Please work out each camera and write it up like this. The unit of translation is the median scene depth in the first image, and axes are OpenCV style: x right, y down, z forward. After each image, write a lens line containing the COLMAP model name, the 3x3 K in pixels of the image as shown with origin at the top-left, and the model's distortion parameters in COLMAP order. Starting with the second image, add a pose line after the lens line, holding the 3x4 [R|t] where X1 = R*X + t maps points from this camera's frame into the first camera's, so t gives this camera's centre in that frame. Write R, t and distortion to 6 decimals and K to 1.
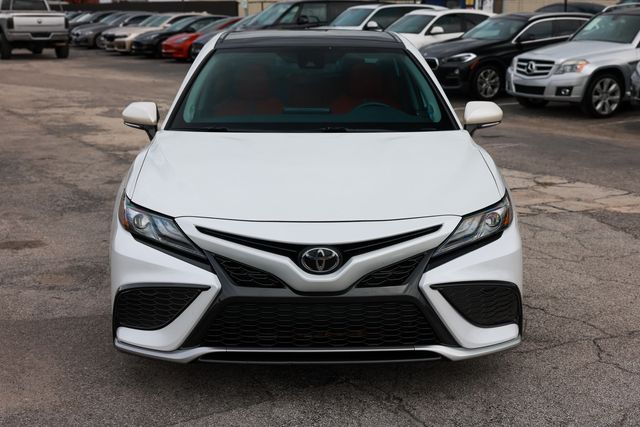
lens RADIAL K [[914.0, 0, 317.3], [0, 914.0, 209.7], [0, 0, 1]] dist [0.040400, 0.000000]
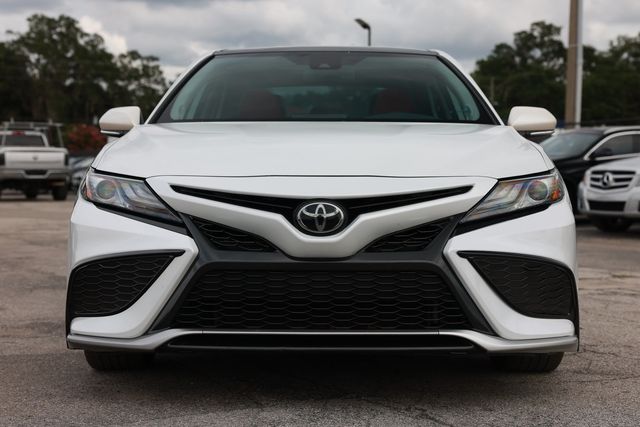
lens RADIAL K [[1090.0, 0, 317.4], [0, 1090.0, 216.4], [0, 0, 1]] dist [0.084912, 0.000000]
pose [[0.999206, 0.003196, -0.039722, 0.037415], [-0.009884, 0.985506, -0.169350, 0.209011], [0.038605, 0.169608, 0.984755, 0.045905]]
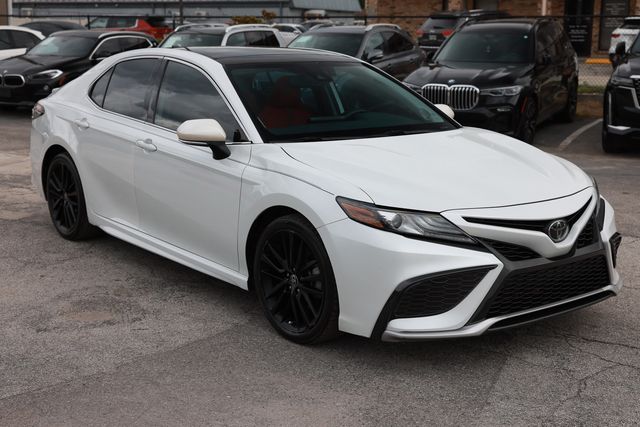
lens RADIAL K [[876.4, 0, 318.2], [0, 876.4, 214.4], [0, 0, 1]] dist [0.006048, 0.000000]
pose [[0.800386, -0.113833, 0.588578, -0.920884], [0.116872, 0.992597, 0.033042, -0.042613], [-0.587982, 0.042342, 0.807765, 0.217859]]
